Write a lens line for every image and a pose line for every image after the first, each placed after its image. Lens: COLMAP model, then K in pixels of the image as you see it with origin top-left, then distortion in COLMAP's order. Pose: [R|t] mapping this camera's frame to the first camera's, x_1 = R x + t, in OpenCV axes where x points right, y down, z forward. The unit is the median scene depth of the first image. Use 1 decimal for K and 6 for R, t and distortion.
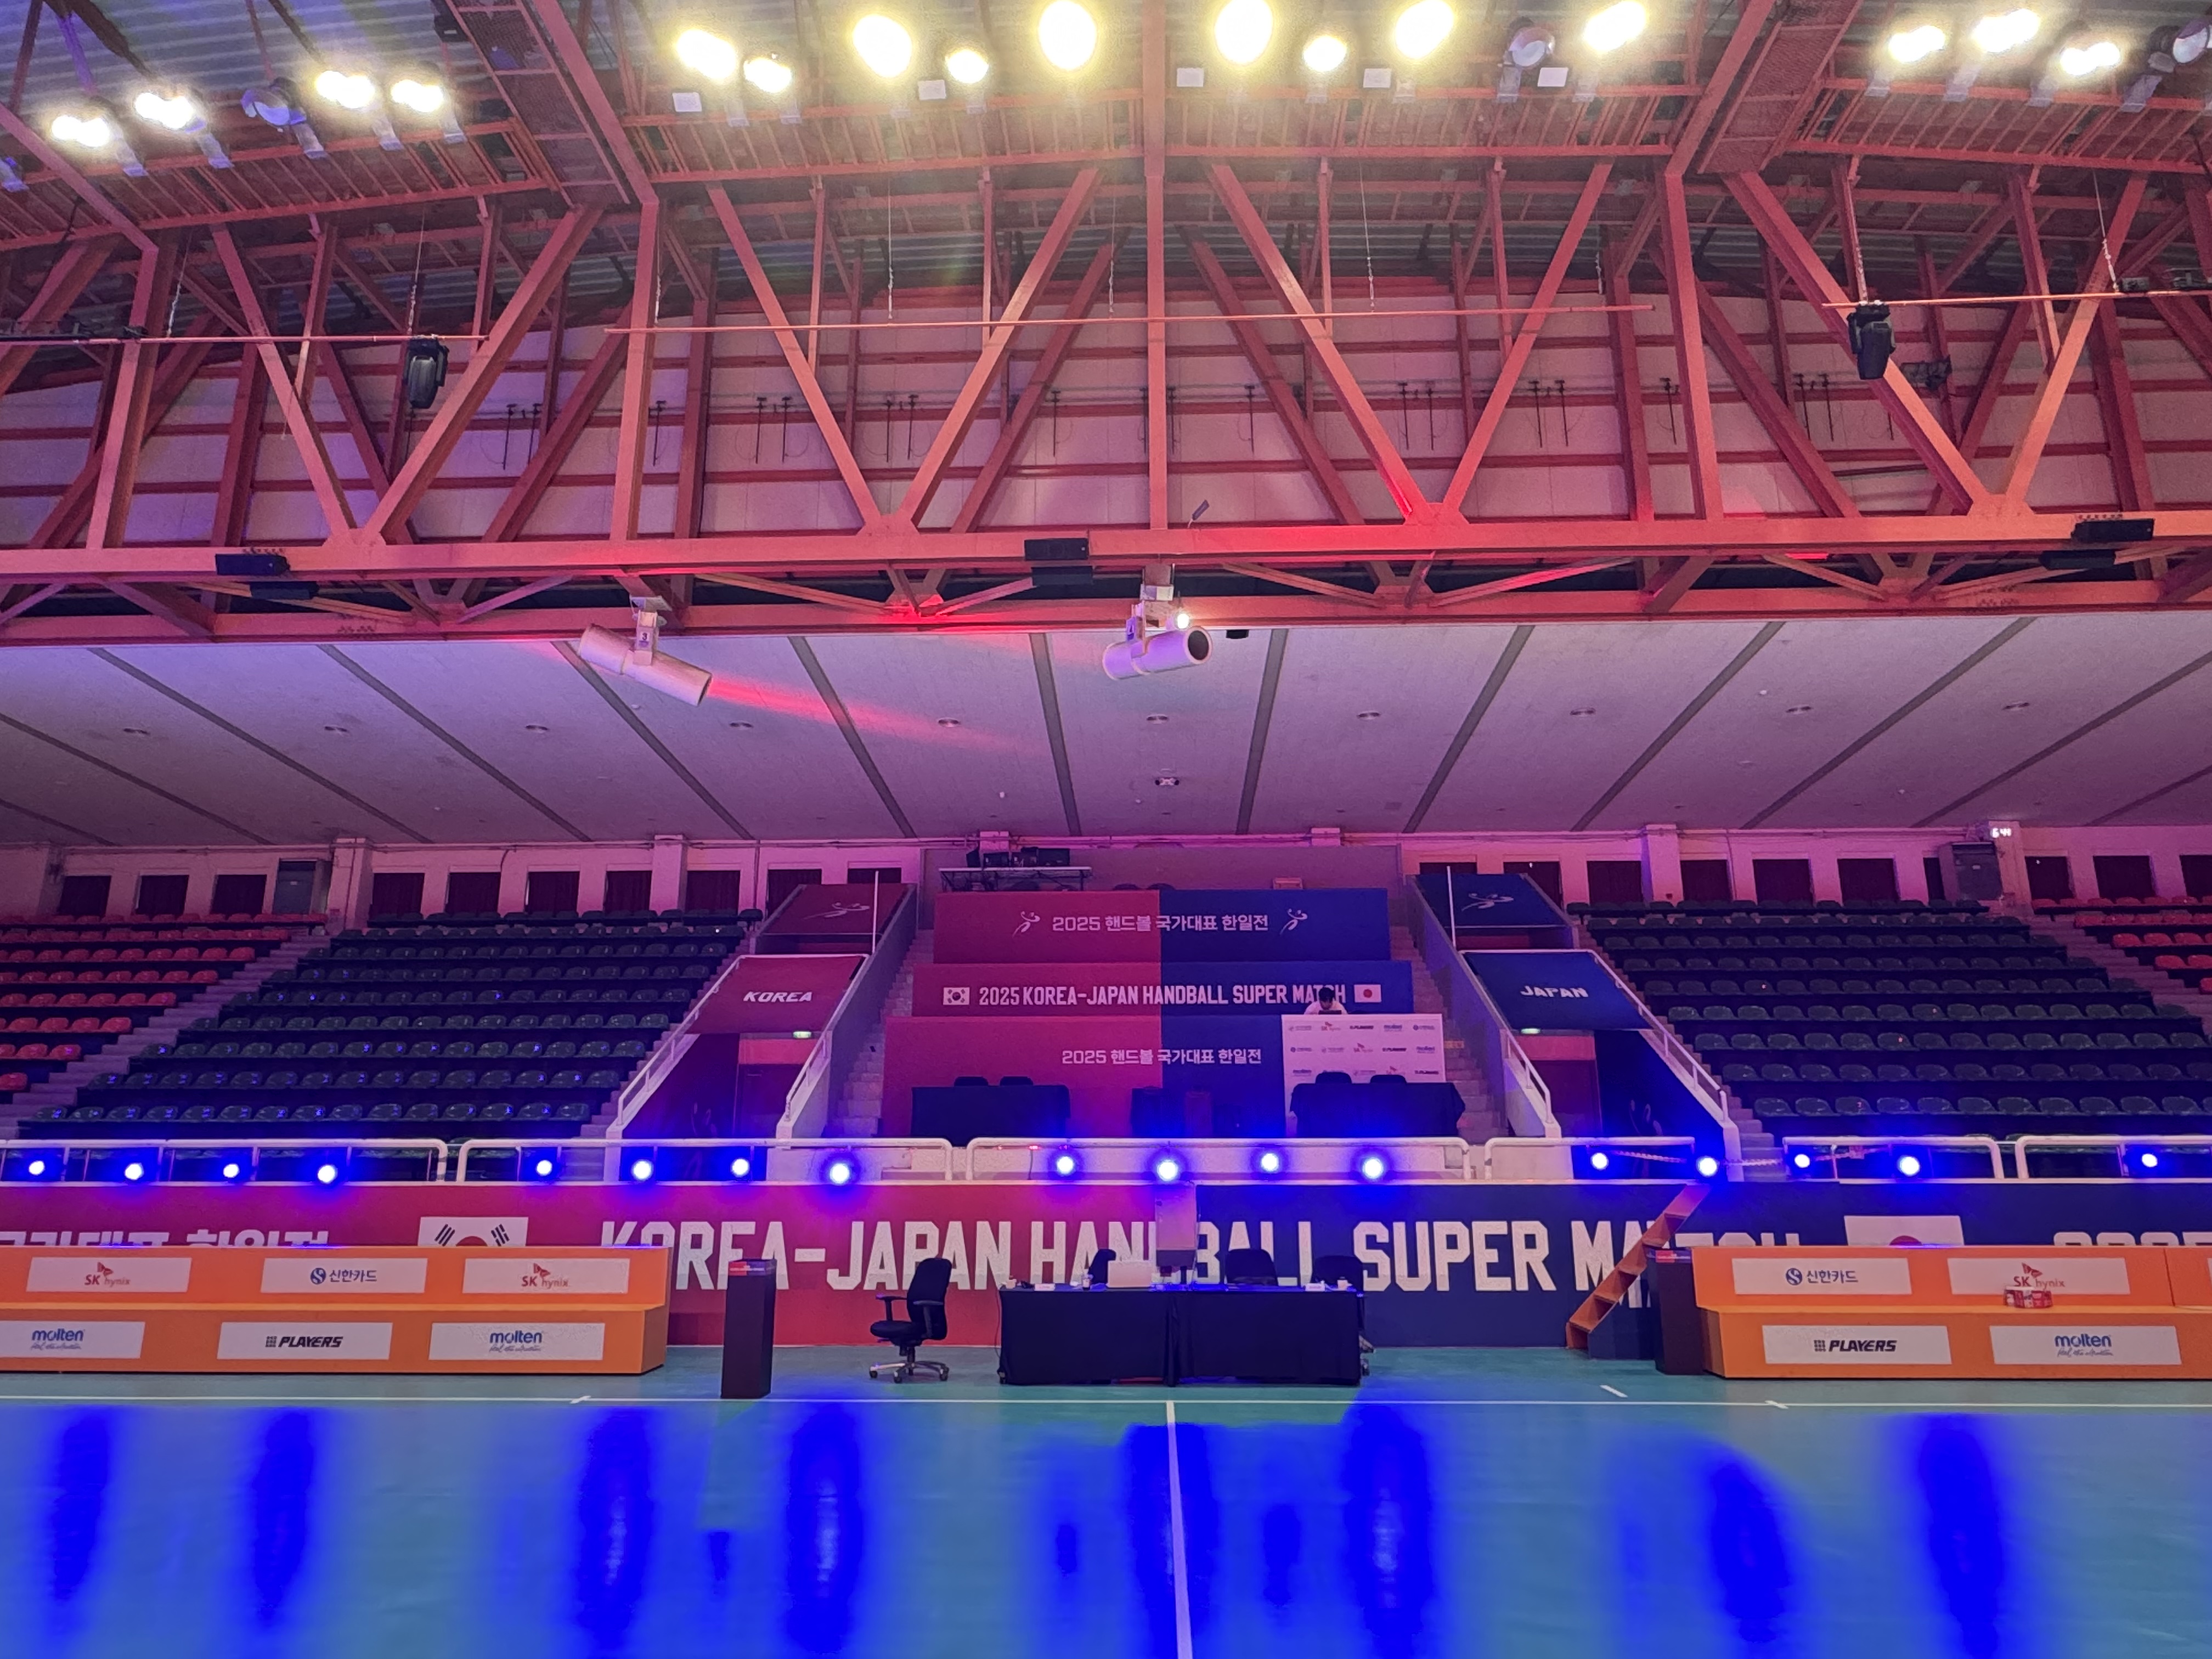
lens RADIAL K [[1290.0, 0, 1114.2], [0, 1290.0, 844.9], [0, 0, 1]] dist [-0.030608, 0.015093]
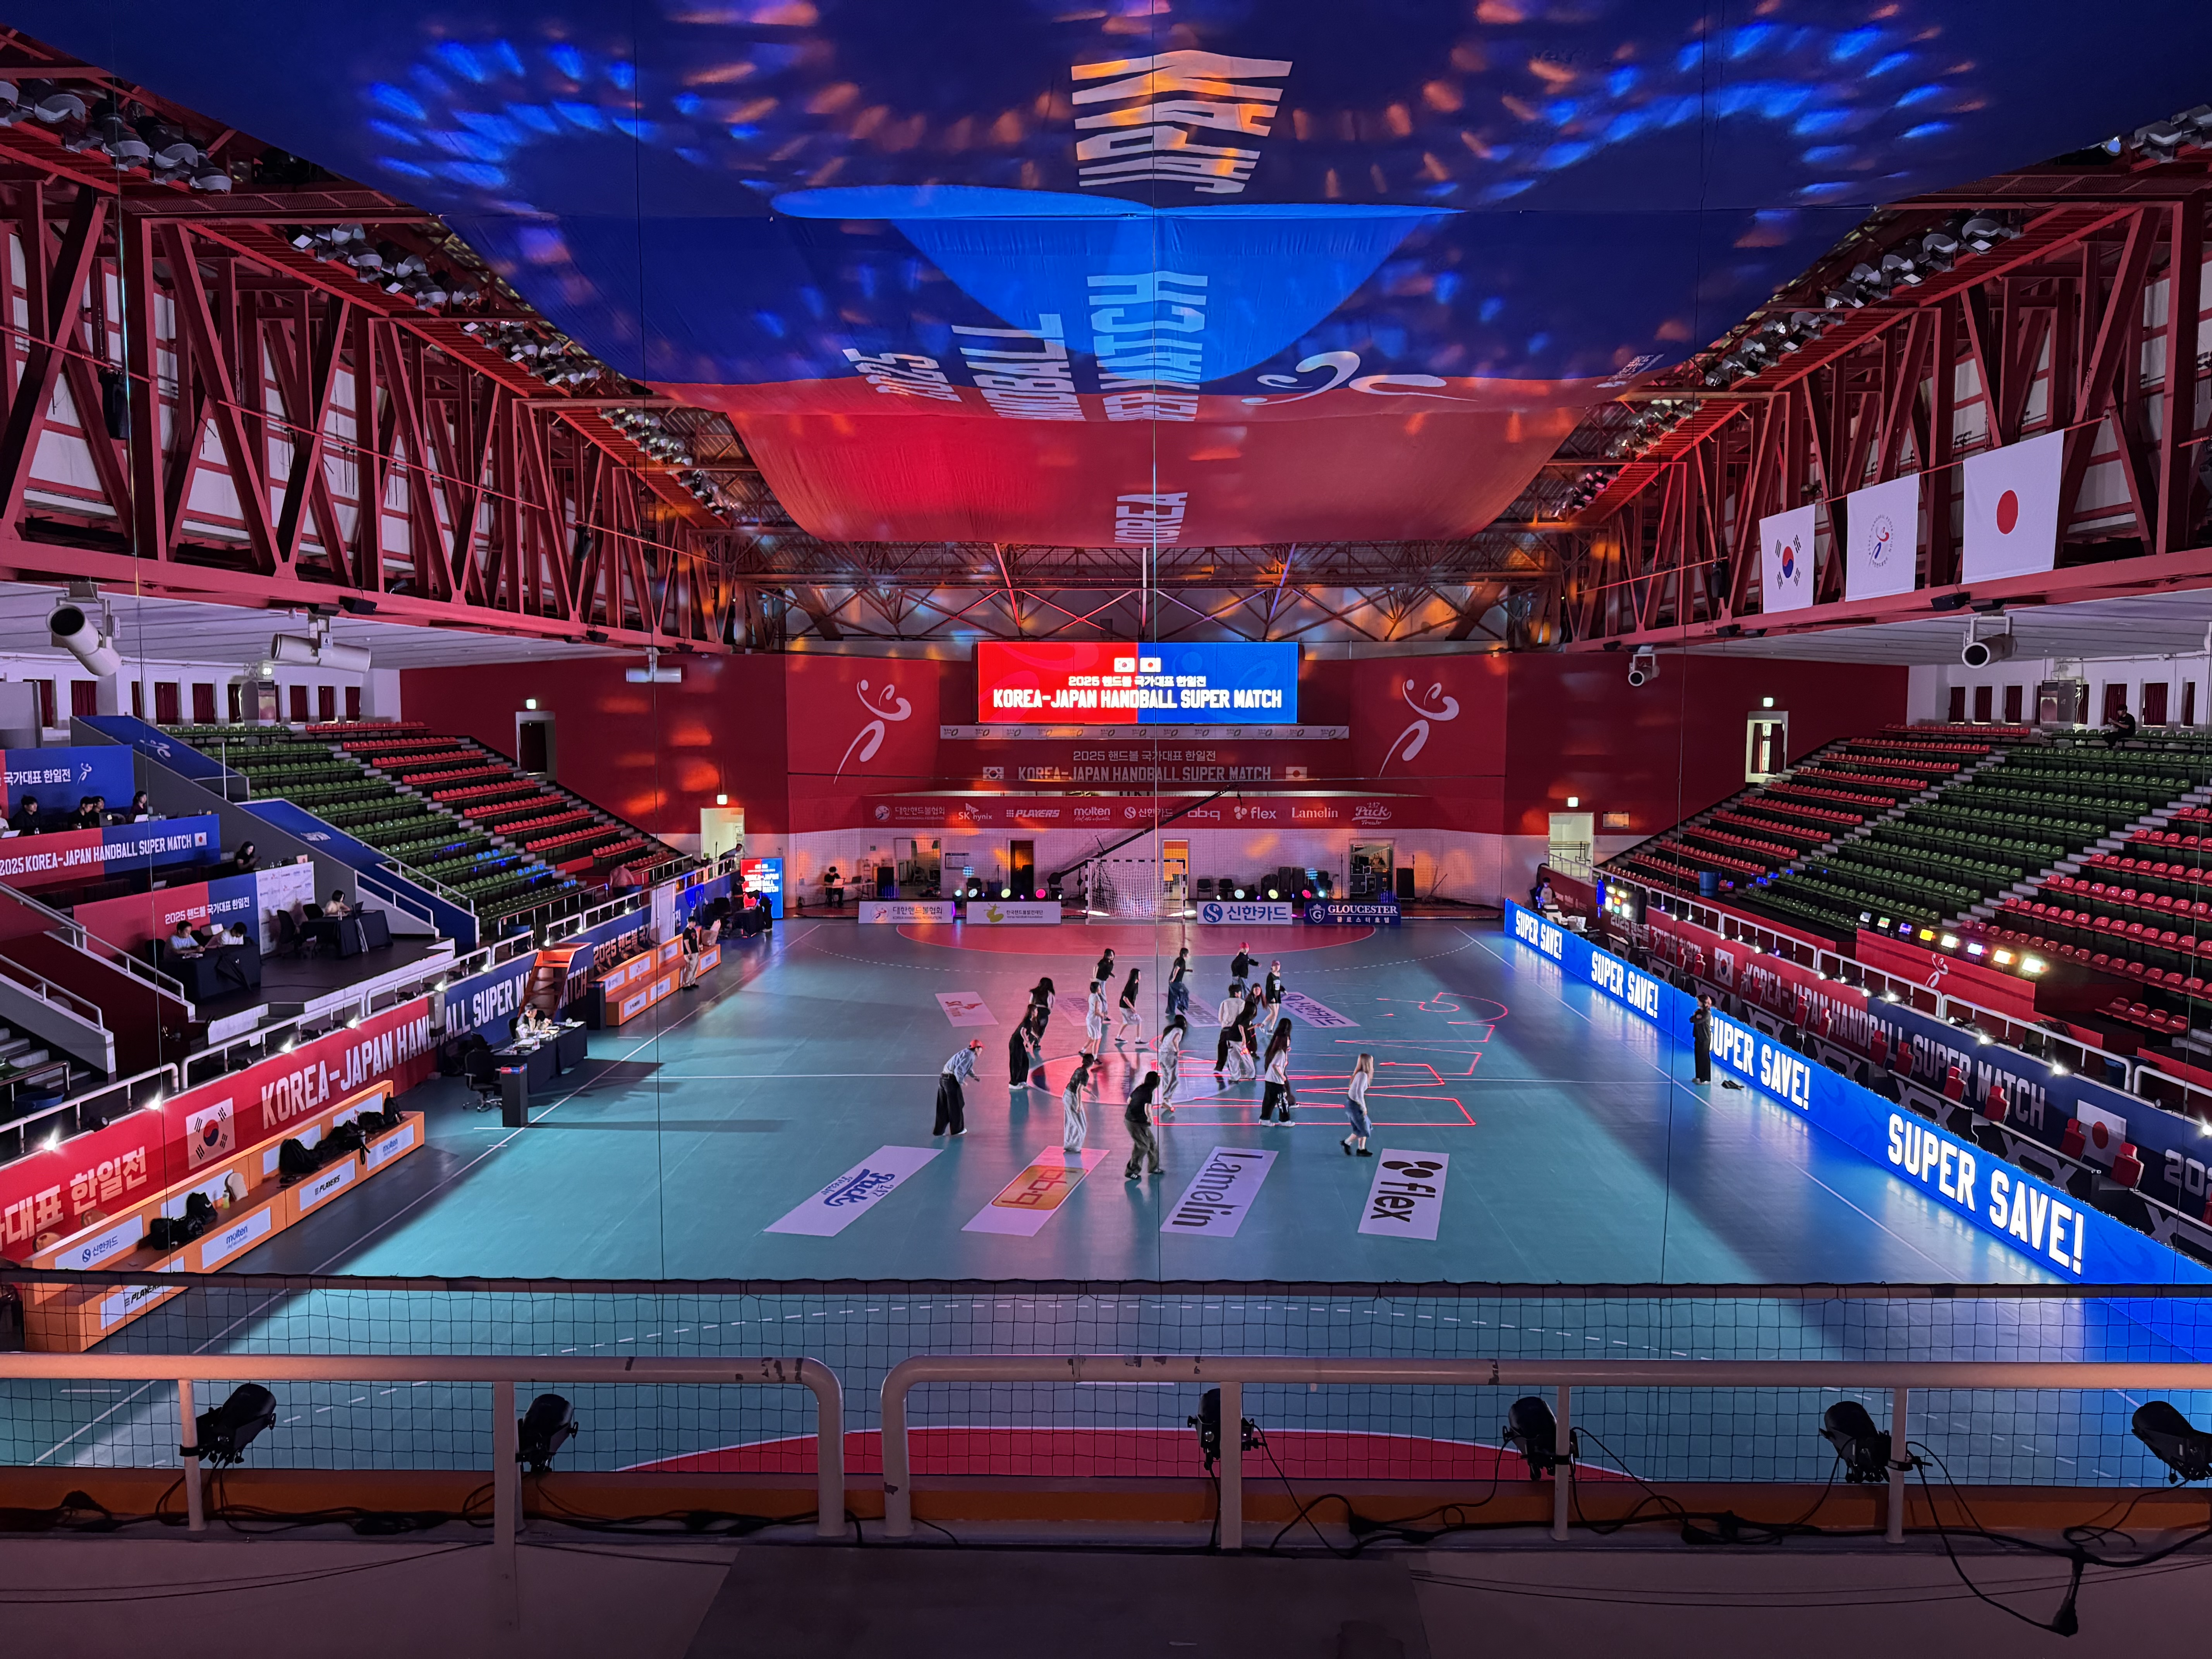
lens RADIAL K [[1535.2, 0, 1097.7], [0, 1535.2, 839.3], [0, 0, 1]] dist [0.084744, -0.110223]
pose [[0.002303, -0.082715, 0.996571, -2.213651], [-0.240402, 0.967301, 0.080841, -0.377046], [-0.970671, -0.239764, -0.017657, 0.144484]]
